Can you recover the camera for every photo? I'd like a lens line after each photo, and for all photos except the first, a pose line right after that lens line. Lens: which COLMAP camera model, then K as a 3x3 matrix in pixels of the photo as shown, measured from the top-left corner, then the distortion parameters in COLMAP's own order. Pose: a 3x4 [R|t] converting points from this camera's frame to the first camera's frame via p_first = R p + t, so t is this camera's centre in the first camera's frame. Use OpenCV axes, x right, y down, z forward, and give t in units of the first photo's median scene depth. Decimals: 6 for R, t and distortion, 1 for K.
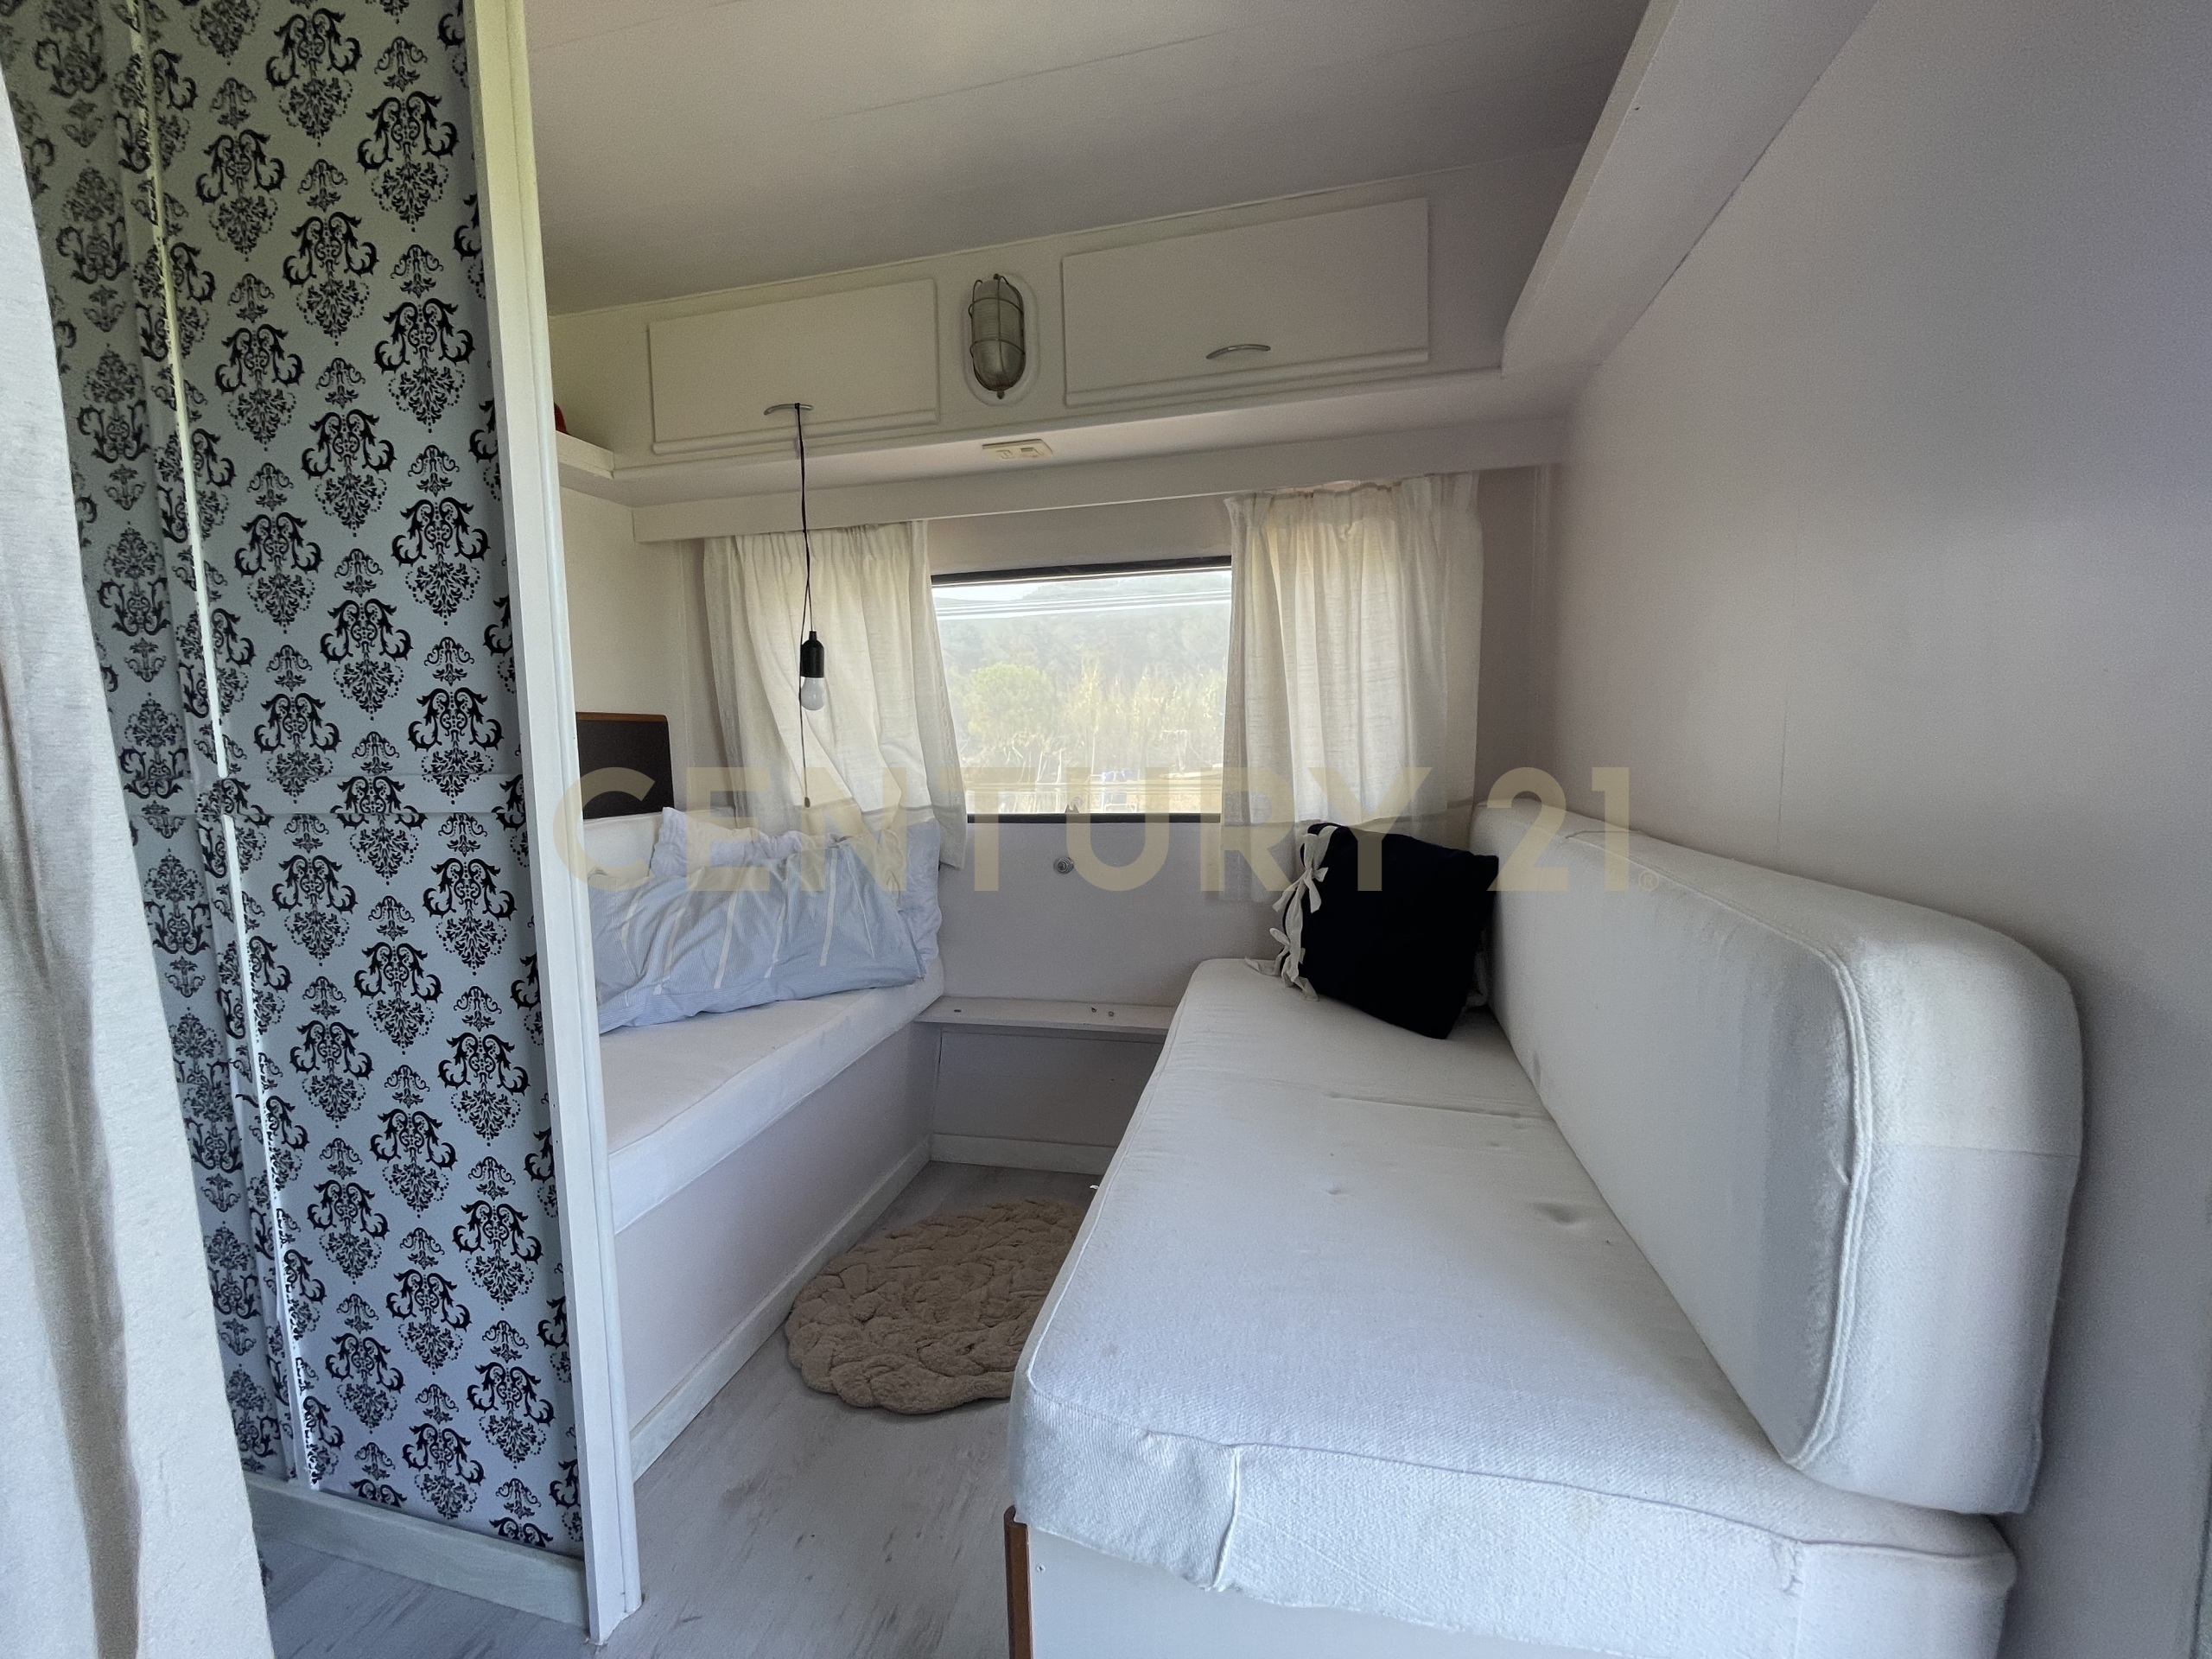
lens RADIAL K [[891.4, 0, 1098.2], [0, 891.4, 823.9], [0, 0, 1]] dist [0.002682, -0.001062]
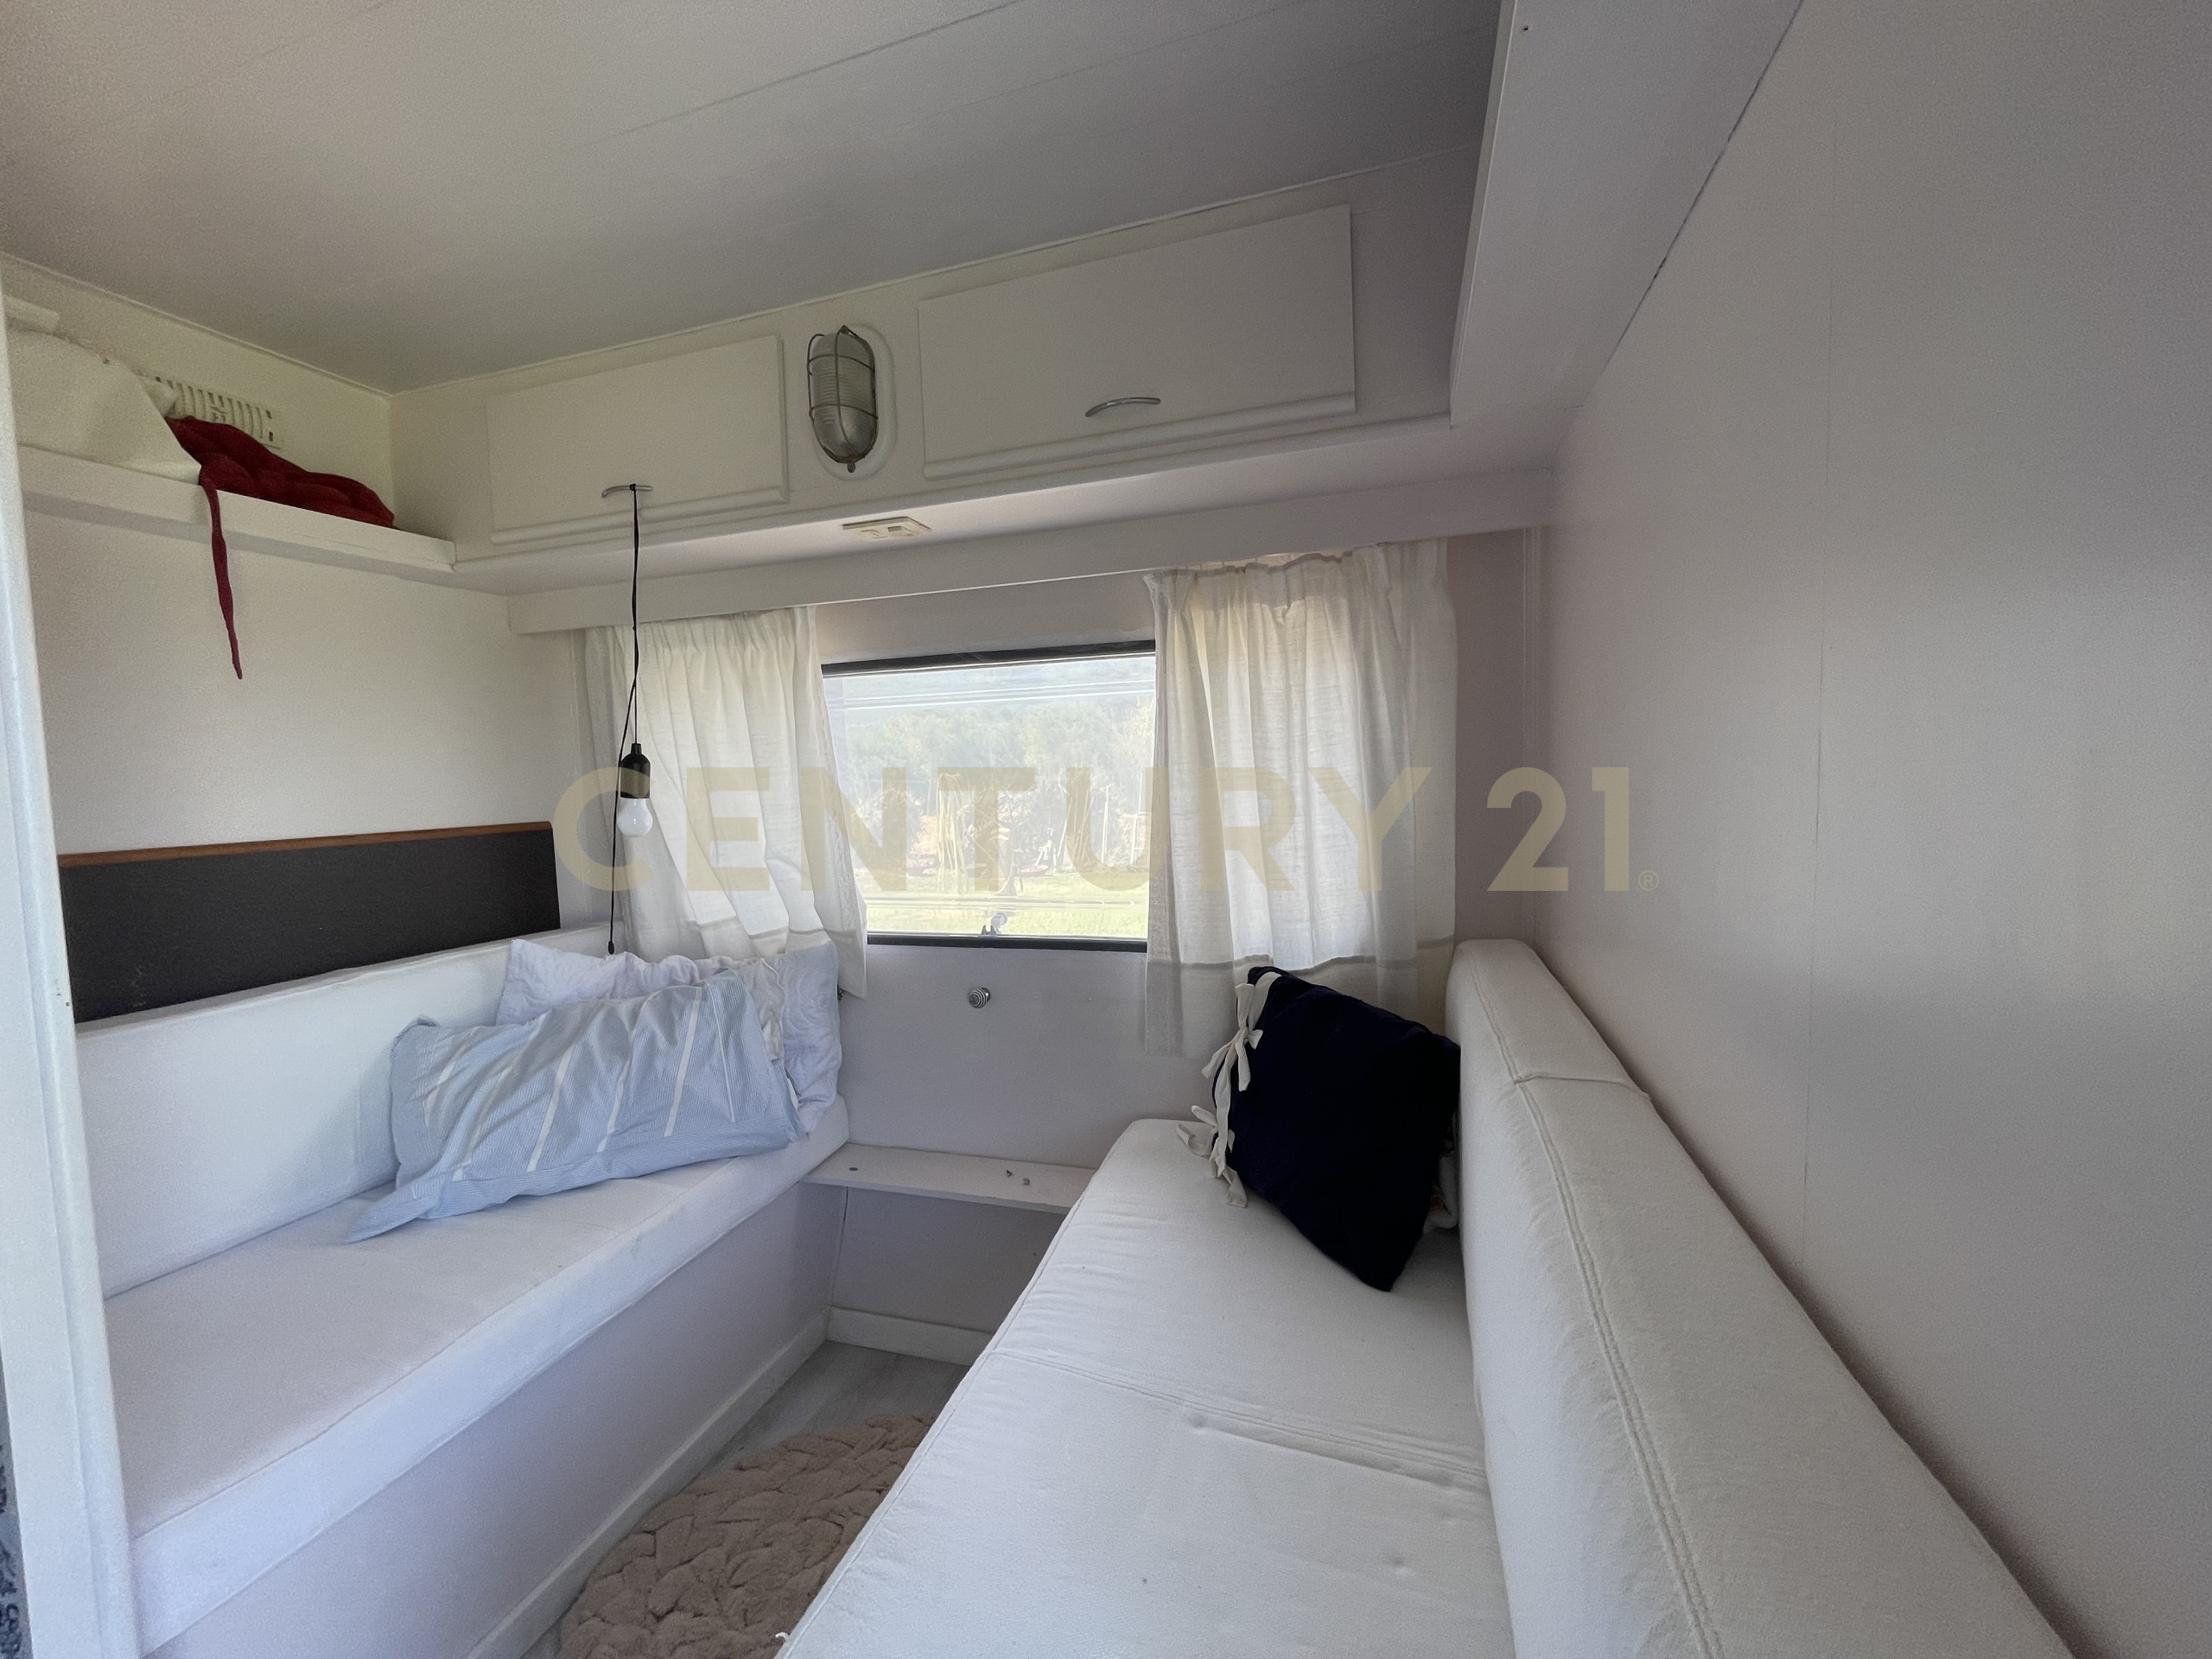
lens RADIAL K [[891.4, 0, 1094.9], [0, 891.4, 827.9], [0, 0, 1]] dist [0.002682, -0.001062]
pose [[0.997087, -0.006607, -0.075986, 0.165893], [0.004599, 0.999636, -0.026566, -0.111022], [0.076134, 0.026140, 0.996755, 0.178154]]
